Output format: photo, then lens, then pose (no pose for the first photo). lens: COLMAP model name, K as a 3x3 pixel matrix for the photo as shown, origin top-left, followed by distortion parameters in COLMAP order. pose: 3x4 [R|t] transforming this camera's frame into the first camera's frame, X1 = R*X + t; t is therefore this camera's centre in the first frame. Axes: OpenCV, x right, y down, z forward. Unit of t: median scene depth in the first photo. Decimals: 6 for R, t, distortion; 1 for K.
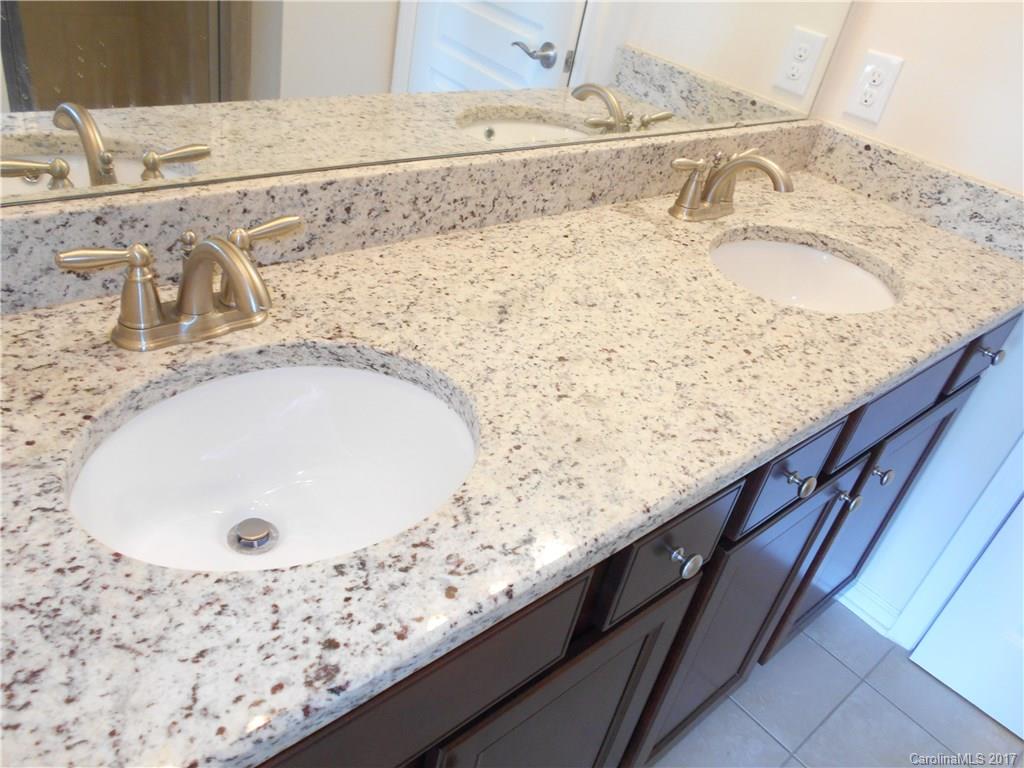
lens RADIAL K [[818.7, 0, 507.2], [0, 818.7, 387.7], [0, 0, 1]] dist [-0.031436, 0.068703]
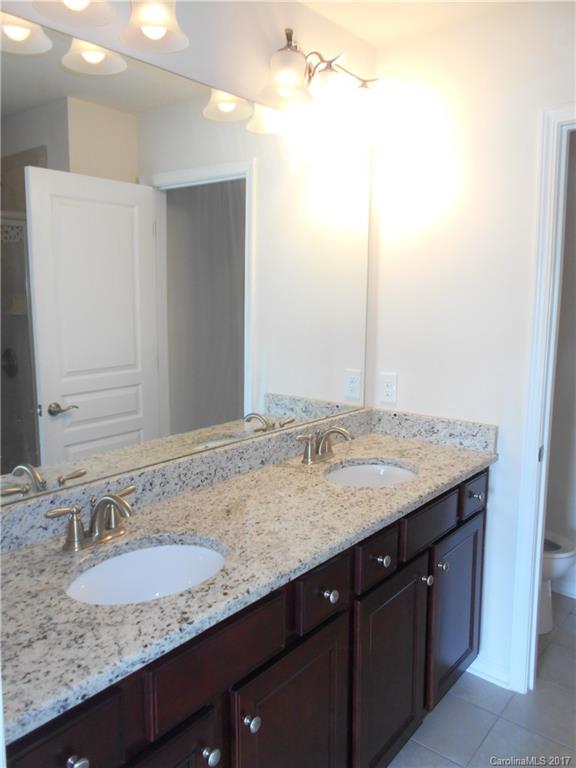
lens RADIAL K [[614.0, 0, 287.7], [0, 614.0, 380.3], [0, 0, 1]] dist [-0.031436, 0.068703]
pose [[0.970766, -0.197779, 0.136005, -0.004318], [0.236650, 0.883379, -0.404523, 0.284063], [-0.040138, 0.424882, 0.904358, -0.617837]]
